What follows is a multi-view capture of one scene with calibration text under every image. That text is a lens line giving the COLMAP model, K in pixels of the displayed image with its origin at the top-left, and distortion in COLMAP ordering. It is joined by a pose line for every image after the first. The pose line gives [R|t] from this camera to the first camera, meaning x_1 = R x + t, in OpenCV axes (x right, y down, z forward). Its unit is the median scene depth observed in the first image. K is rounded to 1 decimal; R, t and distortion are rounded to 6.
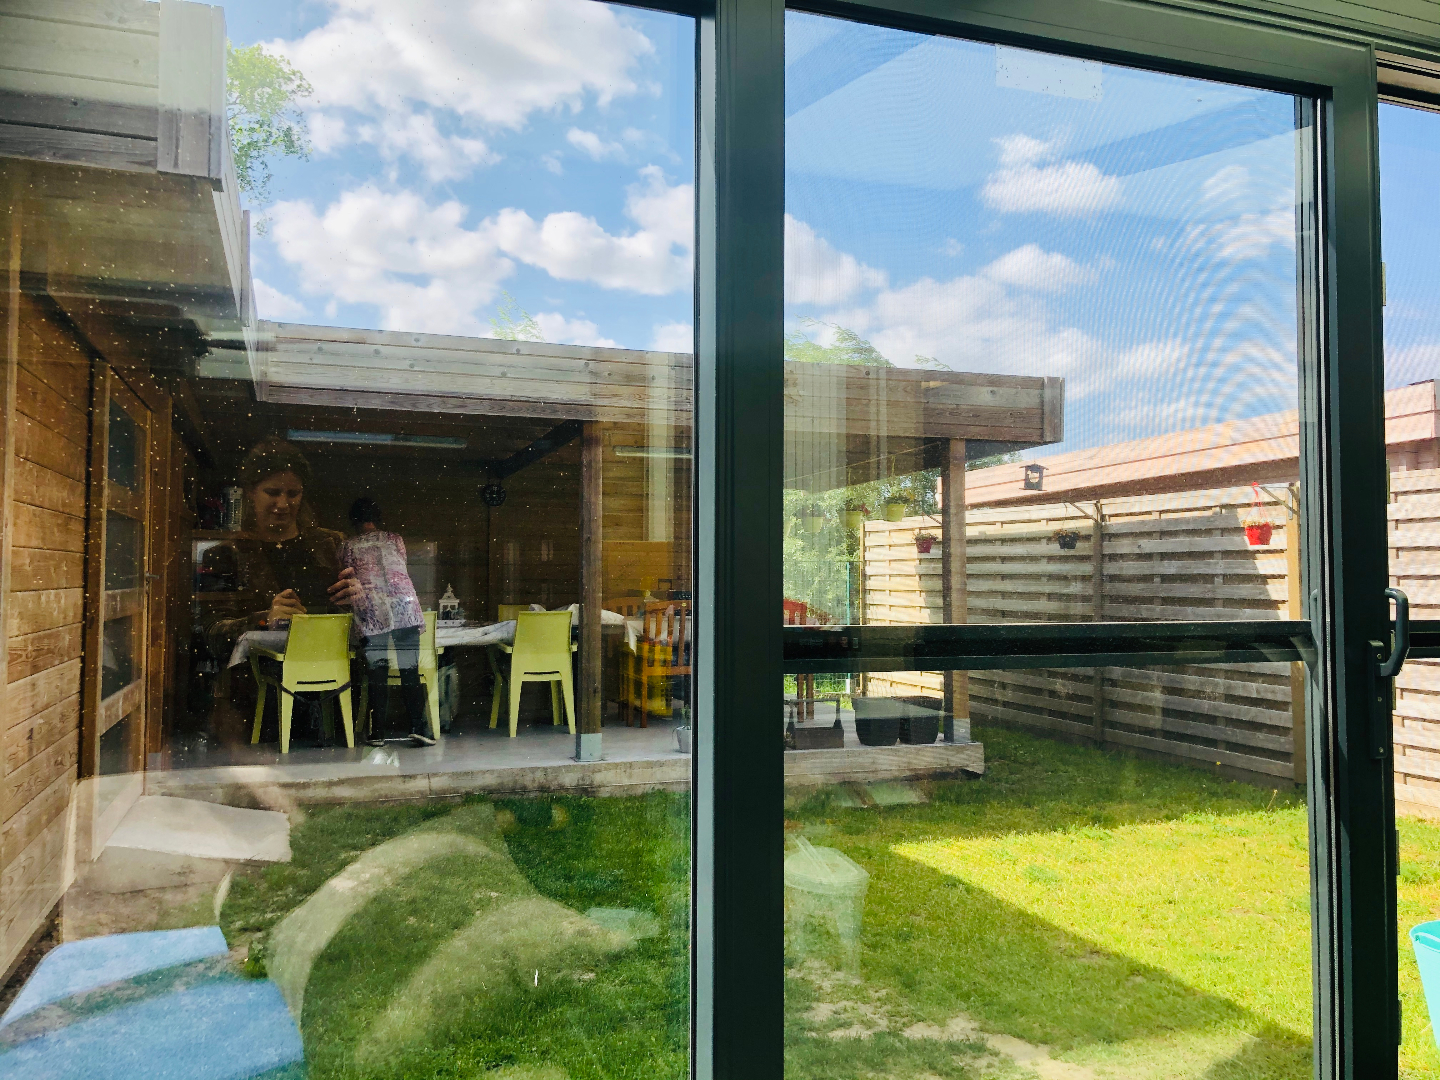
lens RADIAL K [[1179.5, 0, 717.3], [0, 1179.5, 535.5], [0, 0, 1]] dist [0.045243, -0.029478]
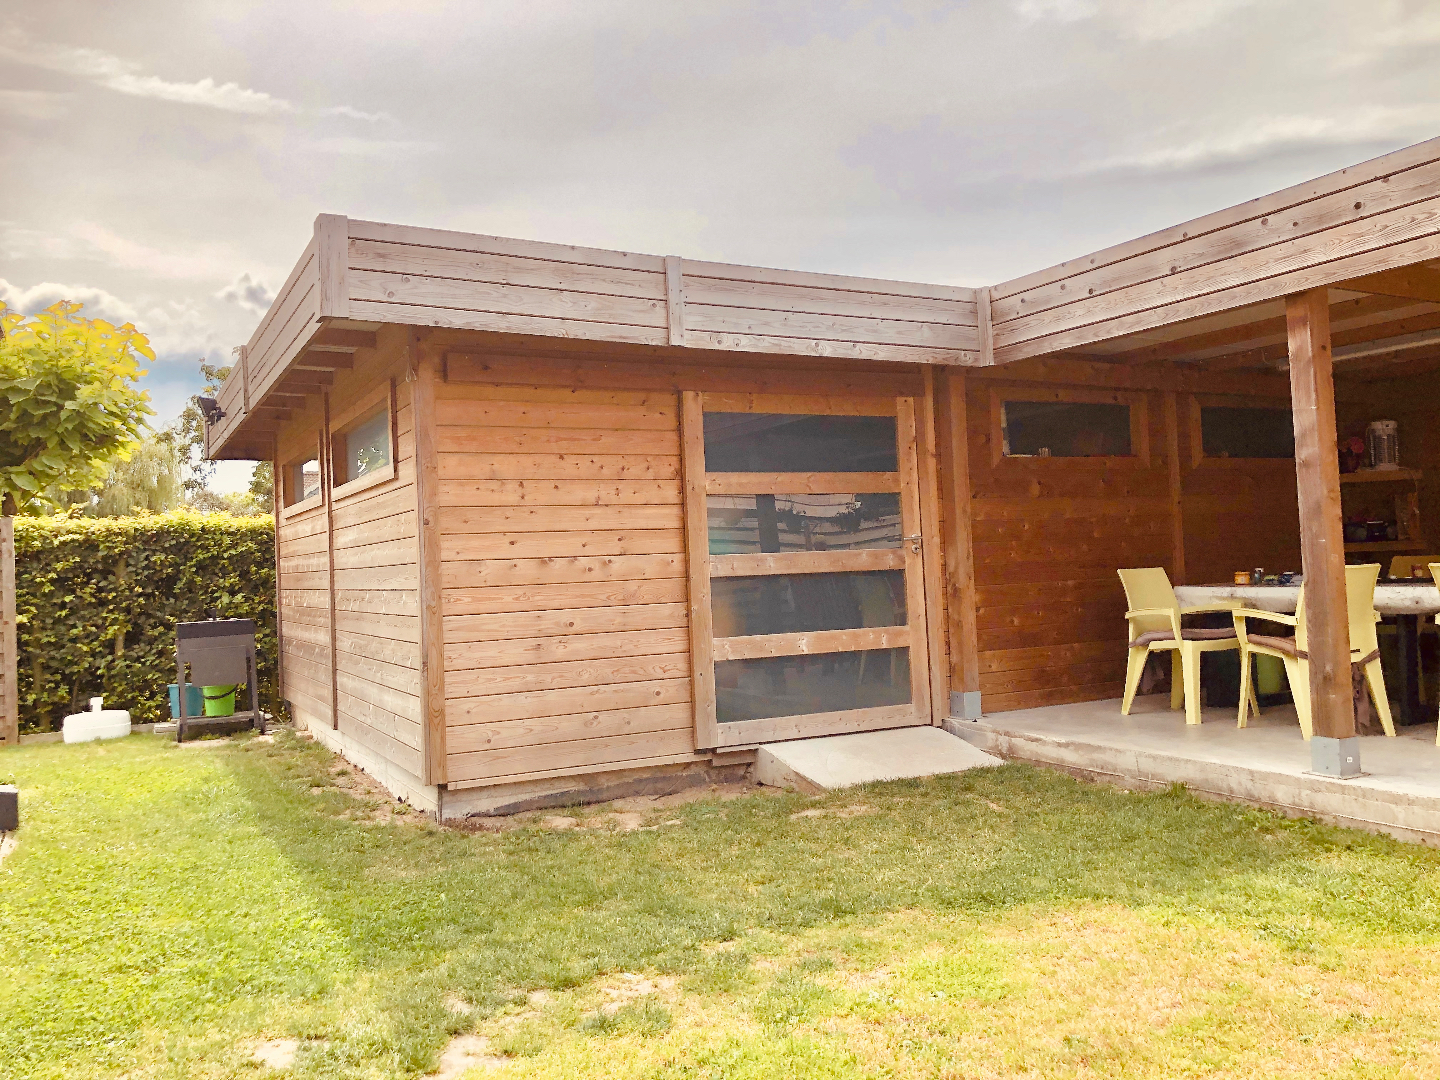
lens RADIAL K [[1179.5, 0, 713.1], [0, 1179.5, 536.5], [0, 0, 1]] dist [0.045243, -0.029478]
pose [[0.139601, -0.033439, -0.989643, 0.539190], [0.075108, 0.996908, -0.023090, 0.037025], [0.987355, -0.071107, 0.141681, 0.538135]]
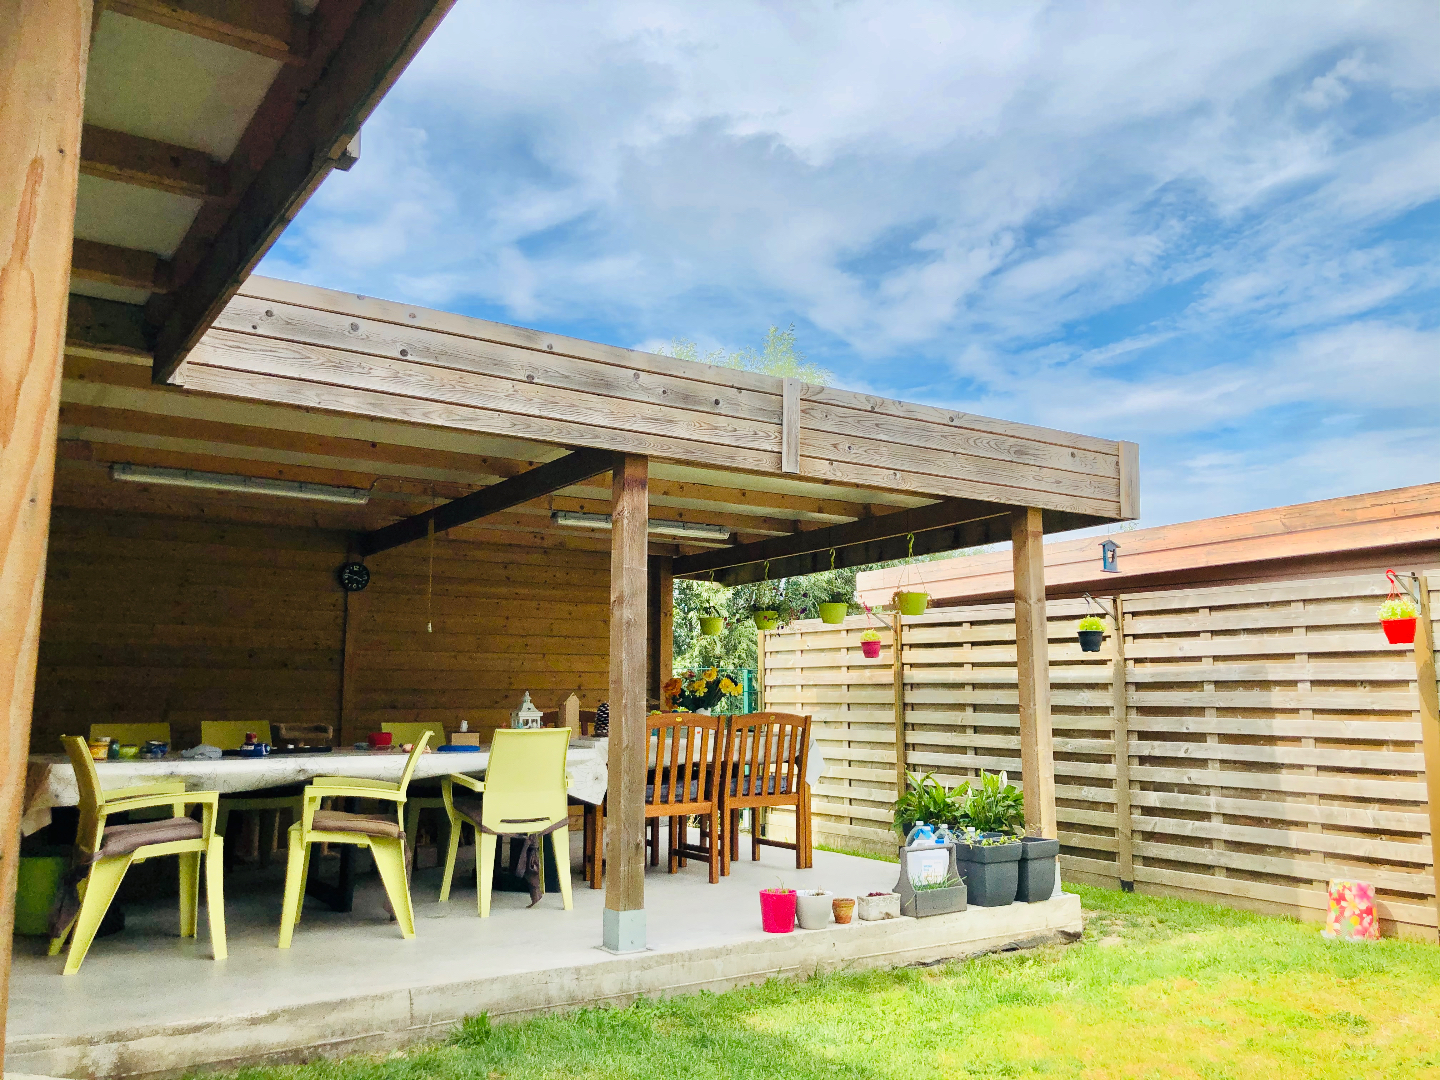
lens RADIAL K [[1179.5, 0, 710.2], [0, 1179.5, 534.8], [0, 0, 1]] dist [0.045243, -0.029478]
pose [[0.968329, 0.032661, 0.247531, -0.234675], [-0.007495, 0.994763, -0.101936, 0.022103], [-0.249564, 0.096853, 0.963503, 0.306262]]
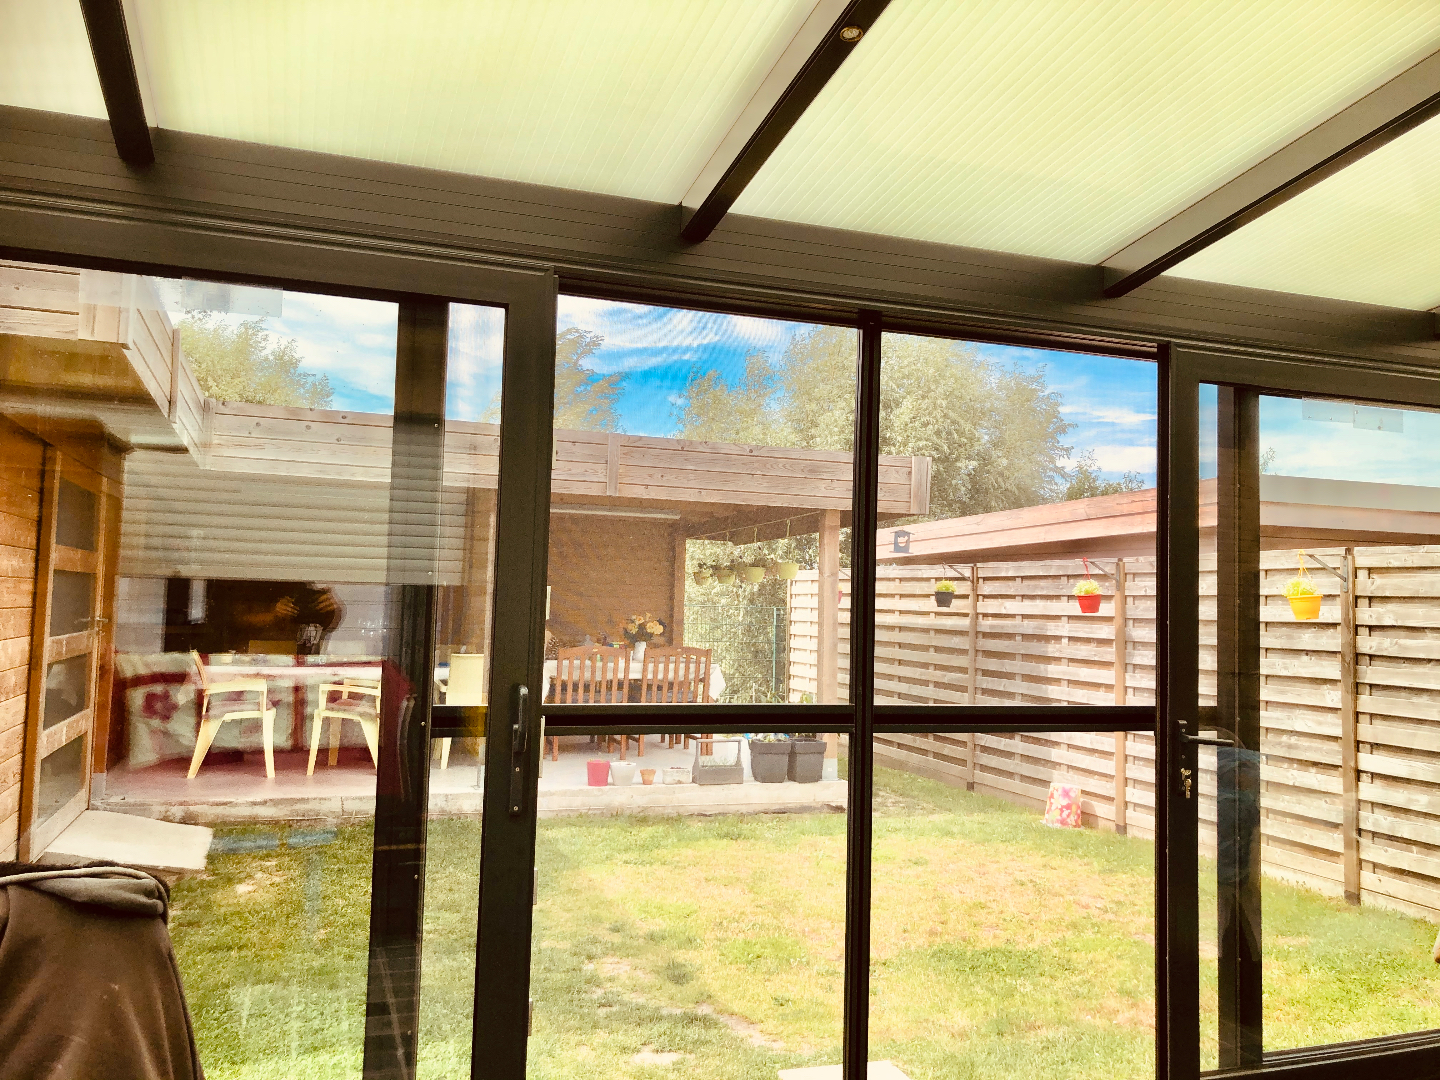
lens RADIAL K [[1179.5, 0, 716.5], [0, 1179.5, 543.1], [0, 0, 1]] dist [0.045243, -0.029478]
pose [[0.999660, 0.026058, -0.000619, 0.103261], [-0.026065, 0.999516, -0.016957, -0.030680], [0.000177, 0.016967, 0.999856, -0.135029]]
